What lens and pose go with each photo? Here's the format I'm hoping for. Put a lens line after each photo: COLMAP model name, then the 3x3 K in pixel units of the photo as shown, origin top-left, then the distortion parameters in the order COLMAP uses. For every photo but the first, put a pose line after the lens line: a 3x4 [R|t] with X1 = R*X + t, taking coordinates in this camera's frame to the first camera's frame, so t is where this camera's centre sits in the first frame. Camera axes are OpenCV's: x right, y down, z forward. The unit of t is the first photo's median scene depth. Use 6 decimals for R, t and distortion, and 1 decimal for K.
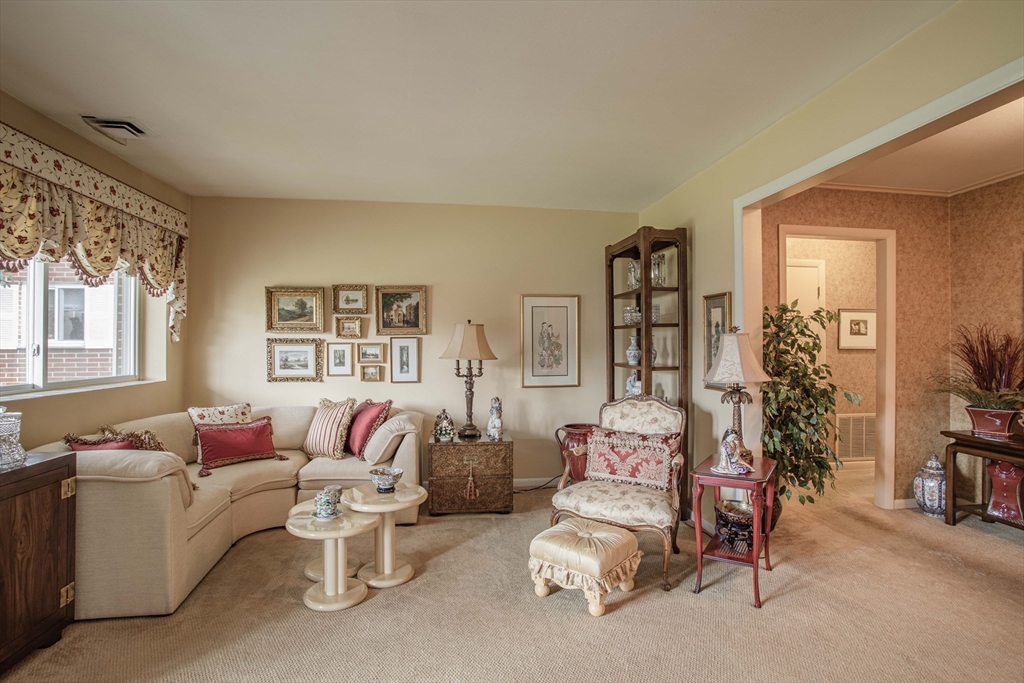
lens RADIAL K [[508.9, 0, 513.0], [0, 508.9, 341.7], [0, 0, 1]] dist [-0.074339, 0.030272]
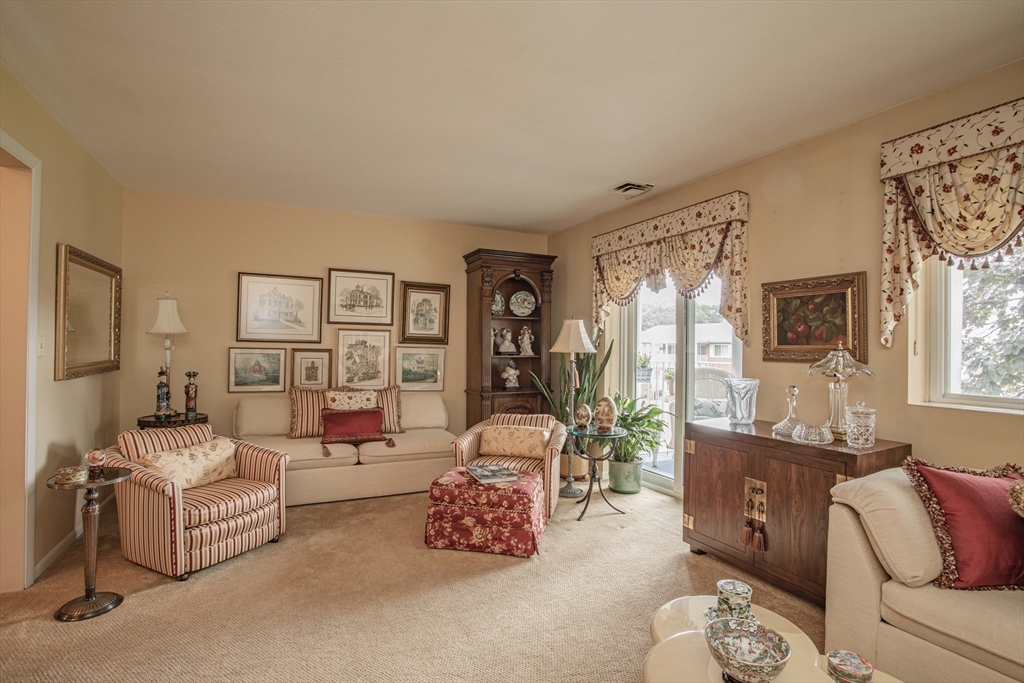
lens RADIAL K [[497.2, 0, 510.9], [0, 497.2, 342.3], [0, 0, 1]] dist [-0.075527, 0.033267]
pose [[-0.948079, -0.016246, -0.317621, 0.058288], [-0.012181, 0.999817, -0.014780, 0.013141], [0.317803, -0.010143, -0.948103, 1.107101]]
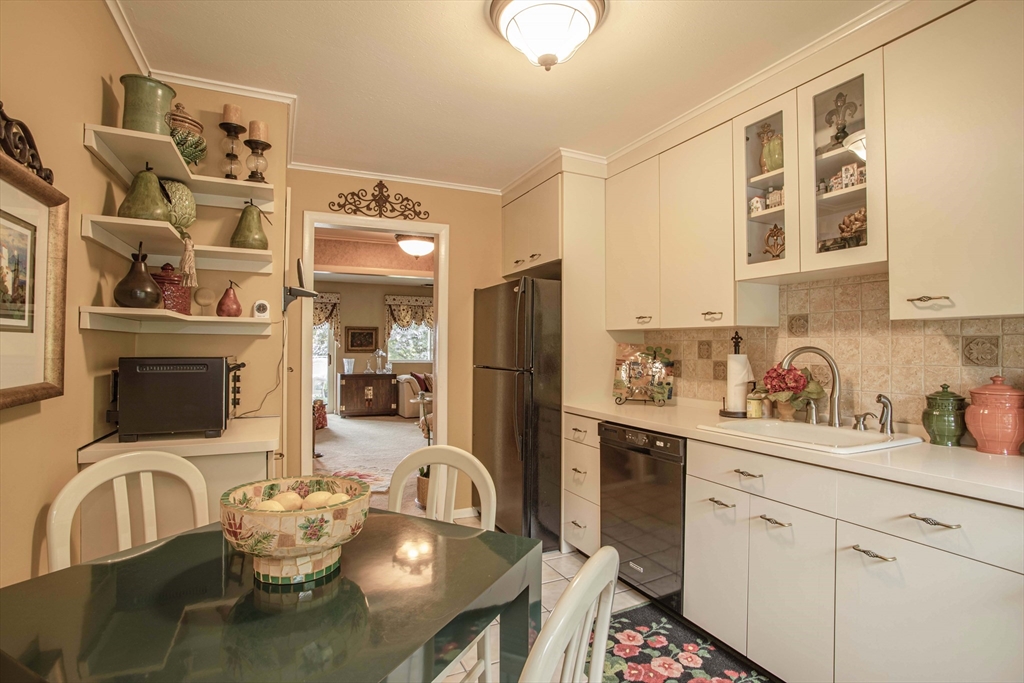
lens RADIAL K [[501.0, 0, 512.0], [0, 501.0, 341.5], [0, 0, 1]] dist [-0.074430, 0.034356]
pose [[0.304766, -0.012573, -0.952344, 2.286877], [0.001488, 0.999918, -0.012725, 0.002494], [0.952426, 0.002461, 0.304760, 0.410903]]
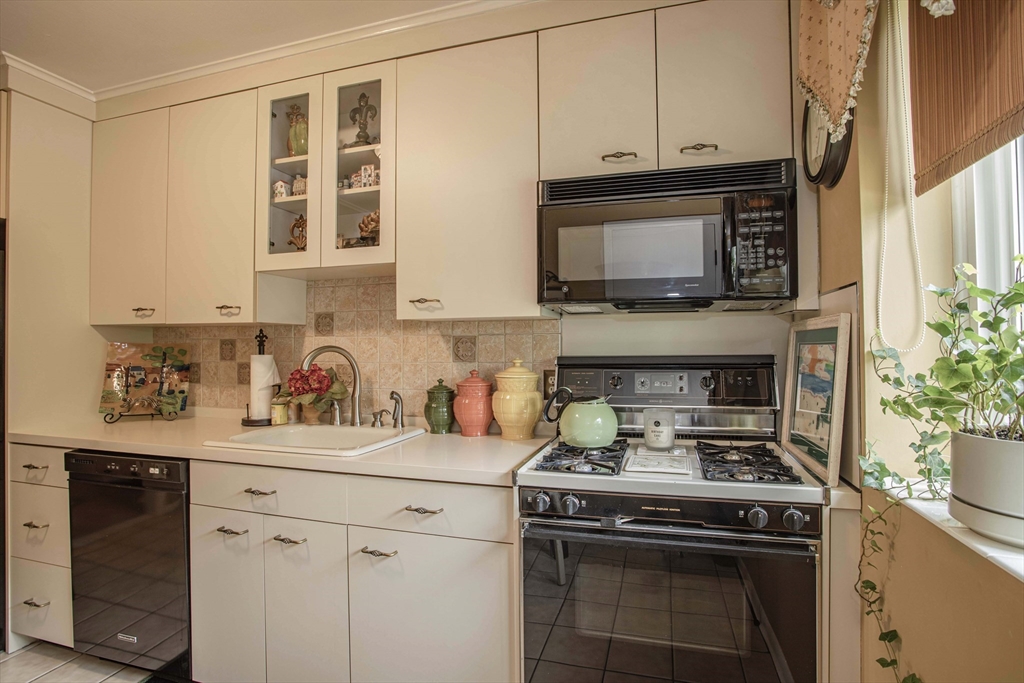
lens RADIAL K [[508.9, 0, 513.0], [0, 508.9, 341.7], [0, 0, 1]] dist [-0.074339, 0.030272]
pose [[0.906687, -0.010392, -0.421676, 2.271480], [0.008442, 0.999943, -0.006493, 0.002419], [0.421720, 0.002327, 0.906723, 0.497320]]
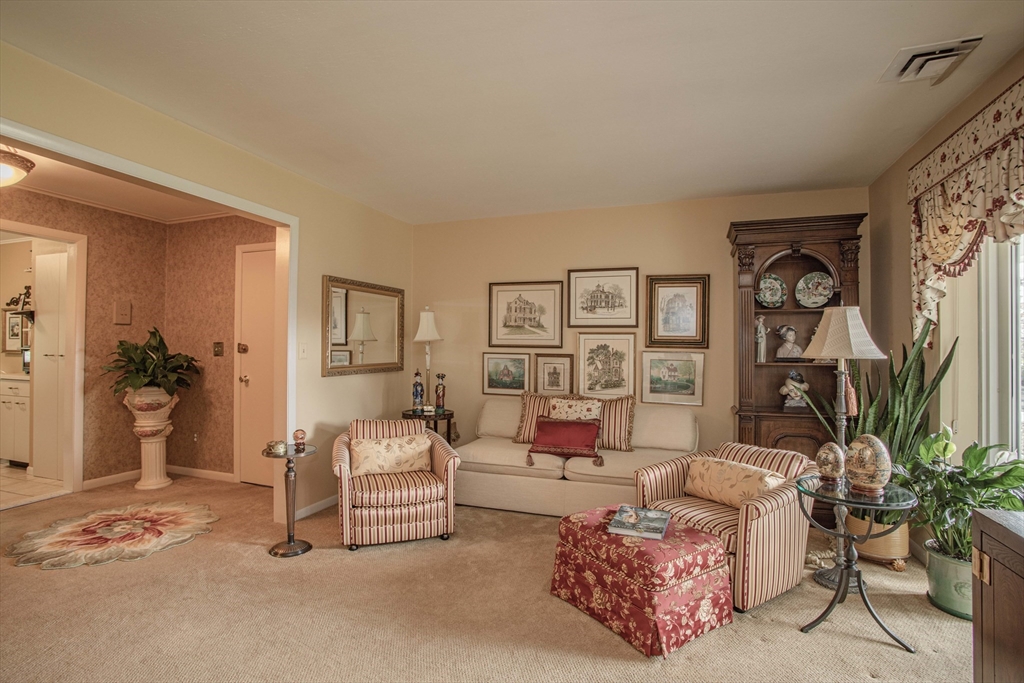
lens RADIAL K [[497.2, 0, 510.9], [0, 497.2, 342.3], [0, 0, 1]] dist [-0.075527, 0.033267]
pose [[-0.887131, -0.001851, 0.461513, -0.375829], [-0.011548, 0.999768, -0.018188, 0.012218], [-0.461372, -0.021465, -0.886947, 0.894157]]
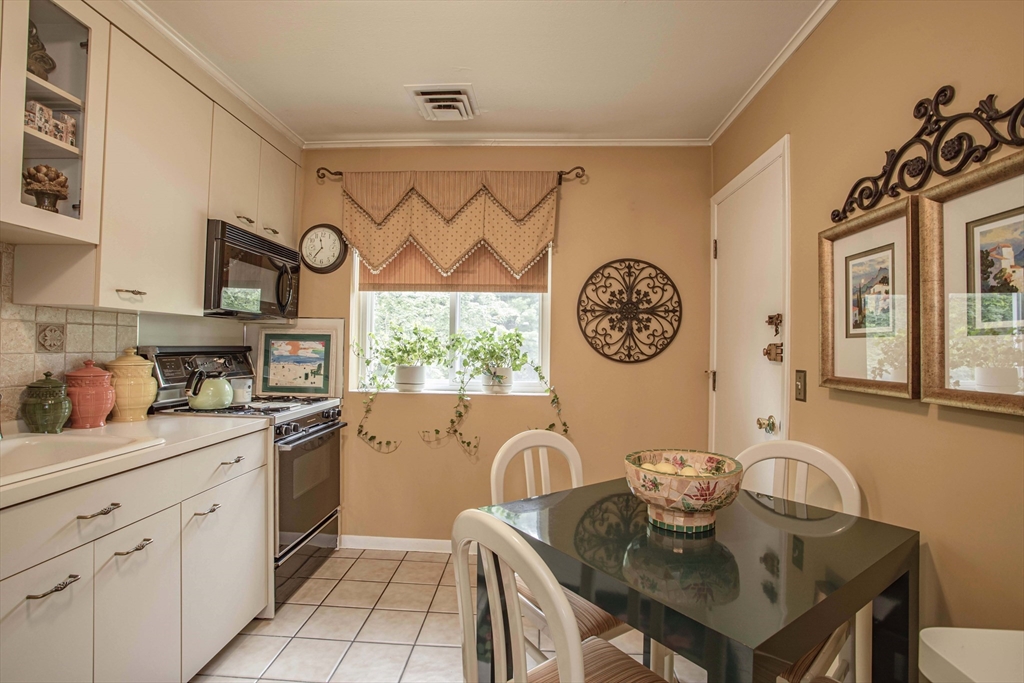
lens RADIAL K [[497.2, 0, 510.9], [0, 497.2, 342.3], [0, 0, 1]] dist [-0.075527, 0.033267]
pose [[0.187437, 0.010524, 0.982220, 1.501600], [-0.020329, 0.999770, -0.006832, 0.004981], [-0.982066, -0.018686, 0.187608, 0.440600]]
